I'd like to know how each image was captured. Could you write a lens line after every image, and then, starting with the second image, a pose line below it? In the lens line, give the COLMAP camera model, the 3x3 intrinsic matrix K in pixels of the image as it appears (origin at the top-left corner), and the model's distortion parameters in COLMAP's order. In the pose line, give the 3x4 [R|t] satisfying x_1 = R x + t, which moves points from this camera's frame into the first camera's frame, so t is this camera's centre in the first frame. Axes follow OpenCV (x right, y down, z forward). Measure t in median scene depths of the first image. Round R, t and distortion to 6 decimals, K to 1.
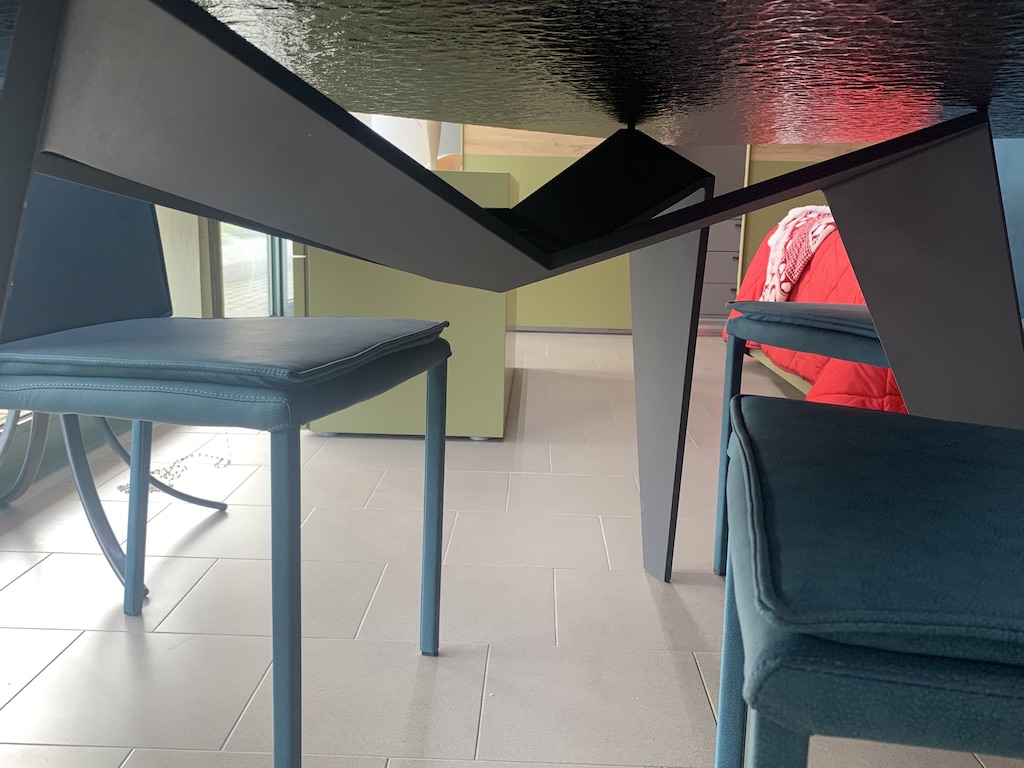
lens RADIAL K [[959.8, 0, 516.0], [0, 959.8, 382.5], [0, 0, 1]] dist [0.007921, 0.000000]
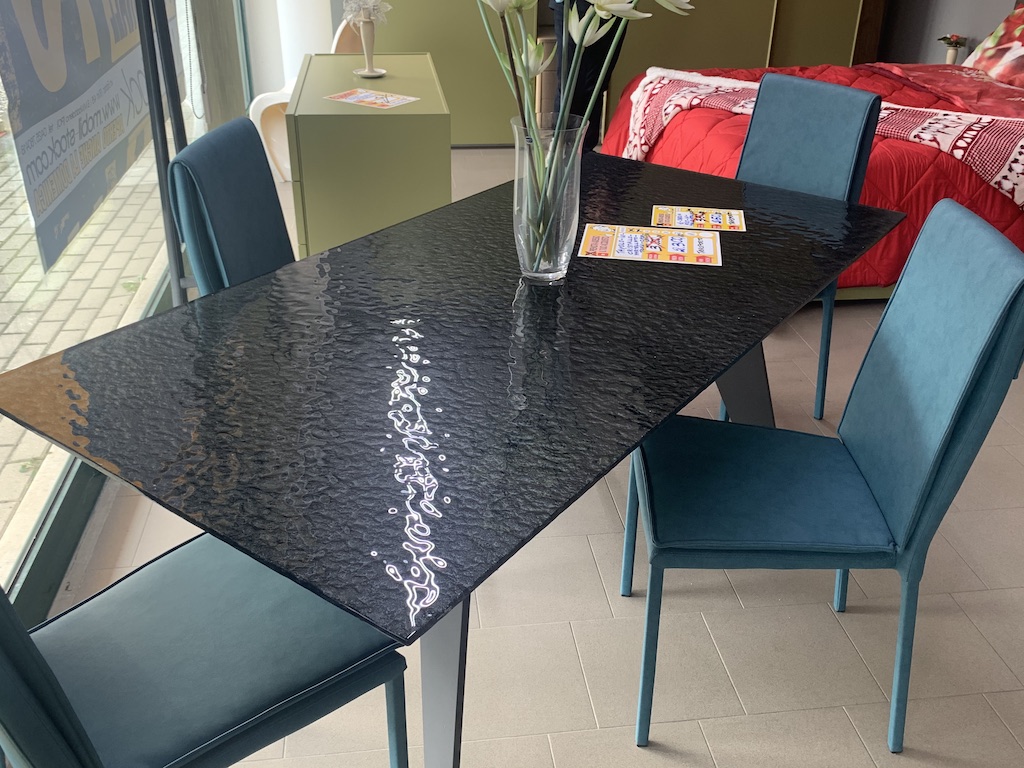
lens RADIAL K [[959.8, 0, 512.1], [0, 959.8, 381.9], [0, 0, 1]] dist [0.007921, 0.000000]
pose [[0.987848, -0.077799, 0.134553, -0.231071], [0.033198, 0.951344, 0.306339, -0.467786], [-0.151839, -0.298149, 0.942365, -0.707417]]
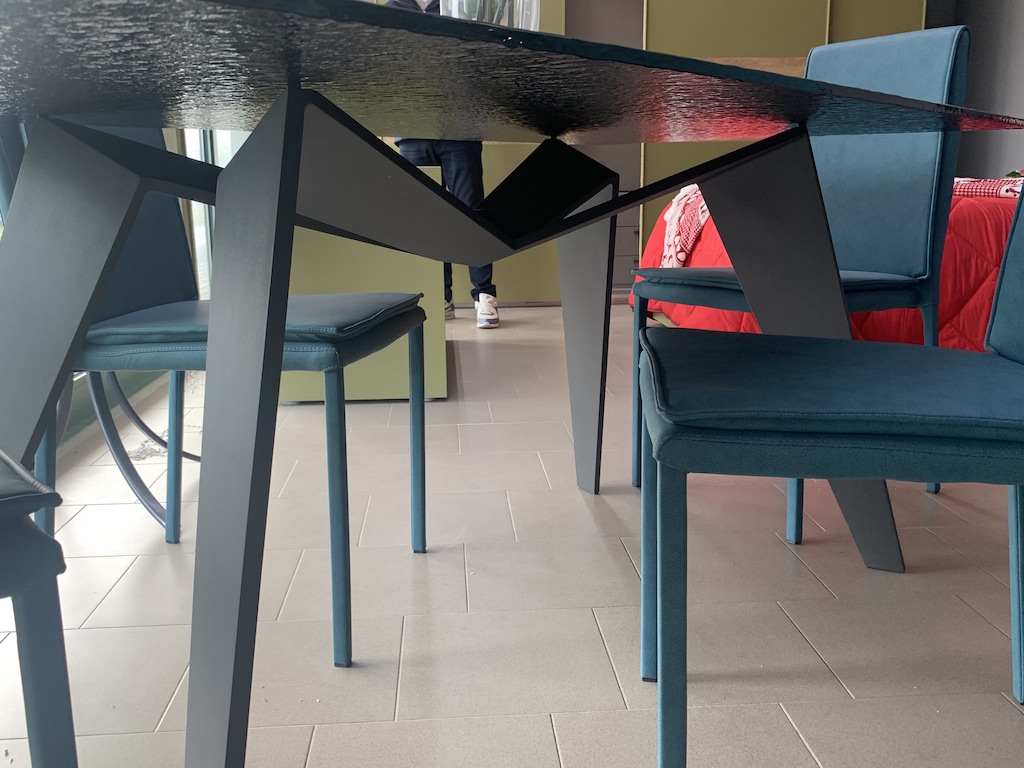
lens RADIAL K [[959.8, 0, 511.1], [0, 959.8, 382.8], [0, 0, 1]] dist [0.007921, 0.000000]
pose [[0.994648, -0.054762, 0.087612, -0.064784], [0.052921, 0.998329, 0.023200, 0.030606], [-0.088736, -0.018440, 0.995885, -0.277767]]
